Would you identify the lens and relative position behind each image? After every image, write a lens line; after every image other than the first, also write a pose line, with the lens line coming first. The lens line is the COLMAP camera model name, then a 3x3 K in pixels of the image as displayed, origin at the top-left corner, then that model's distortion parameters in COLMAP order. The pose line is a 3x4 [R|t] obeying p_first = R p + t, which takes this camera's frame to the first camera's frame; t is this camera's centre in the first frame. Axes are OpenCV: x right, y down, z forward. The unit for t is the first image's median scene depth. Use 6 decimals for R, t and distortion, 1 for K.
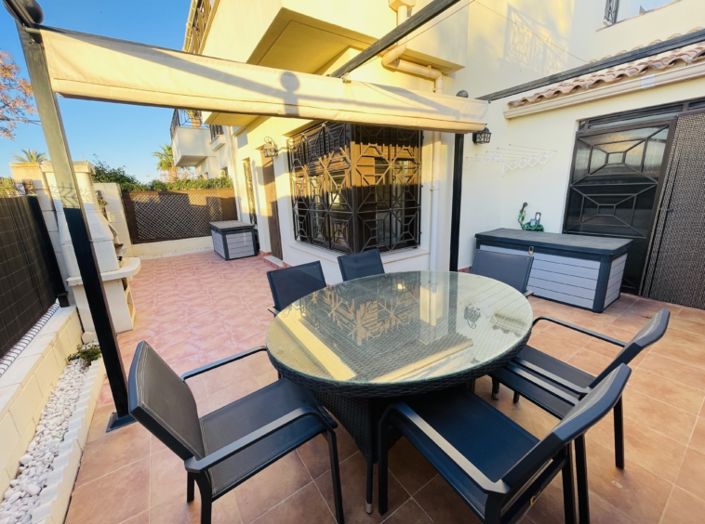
lens RADIAL K [[283.8, 0, 352.5], [0, 283.8, 262.0], [0, 0, 1]] dist [0.000912, 0.000550]
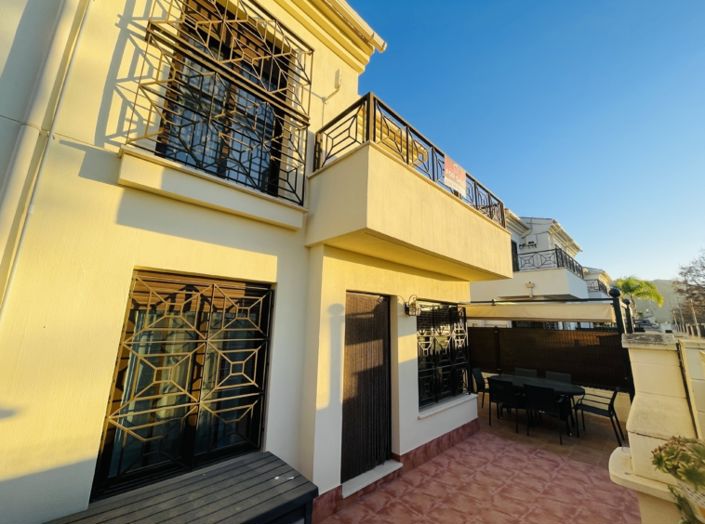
lens RADIAL K [[283.8, 0, 352.5], [0, 283.8, 262.0], [0, 0, 1]] dist [0.000912, 0.000550]
pose [[-0.170024, 0.231560, 0.957848, -1.489885], [0.215064, 0.957289, -0.193250, -0.515046], [-0.961686, 0.173142, -0.212562, 1.738653]]
